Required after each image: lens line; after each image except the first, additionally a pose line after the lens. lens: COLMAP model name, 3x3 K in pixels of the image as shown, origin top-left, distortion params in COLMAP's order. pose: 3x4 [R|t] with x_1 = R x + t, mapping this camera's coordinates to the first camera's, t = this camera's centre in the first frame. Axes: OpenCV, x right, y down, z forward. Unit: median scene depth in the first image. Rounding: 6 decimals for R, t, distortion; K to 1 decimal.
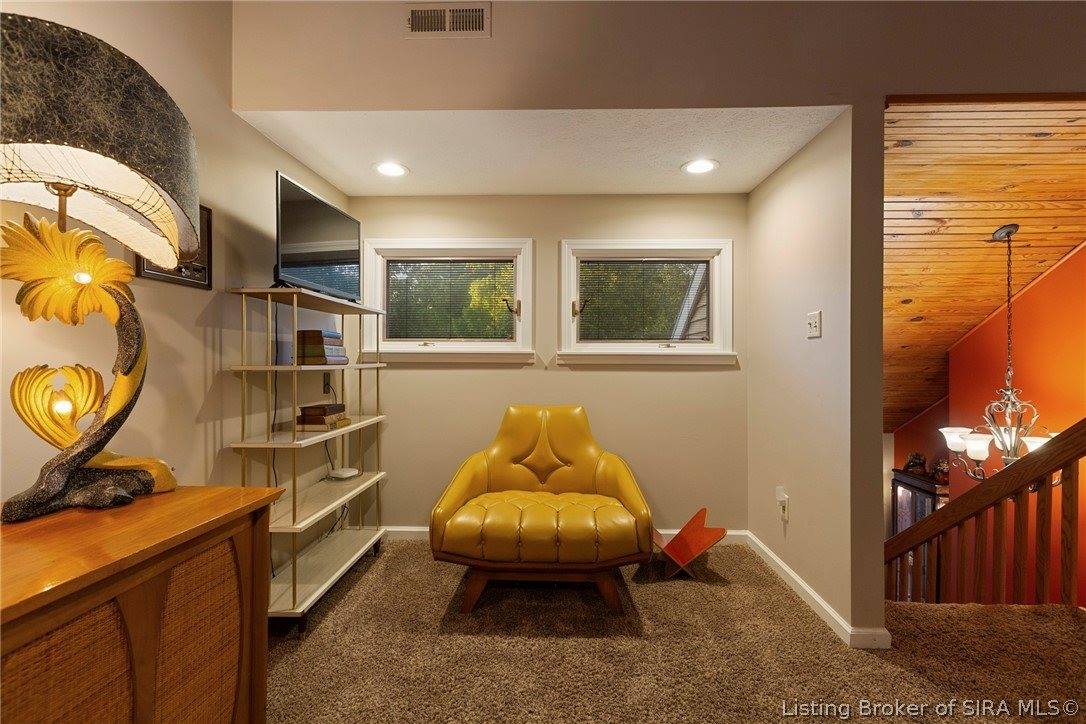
lens RADIAL K [[493.2, 0, 540.6], [0, 493.2, 359.8], [0, 0, 1]] dist [0.003648, 0.000680]
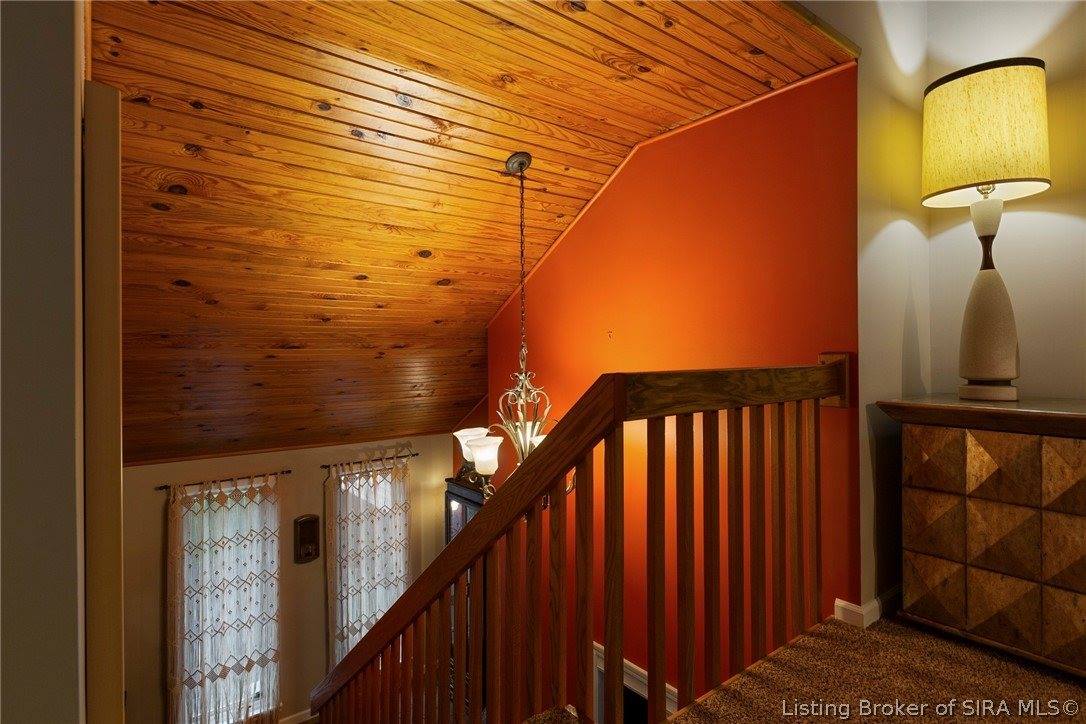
lens RADIAL K [[578.3, 0, 546.8], [0, 578.3, 355.8], [0, 0, 1]] dist [0.006875, 0.000291]
pose [[0.765062, -0.012505, 0.643835, 0.407040], [0.009793, 0.999922, 0.007785, 0.027253], [-0.643882, 0.000350, 0.765124, 0.305482]]
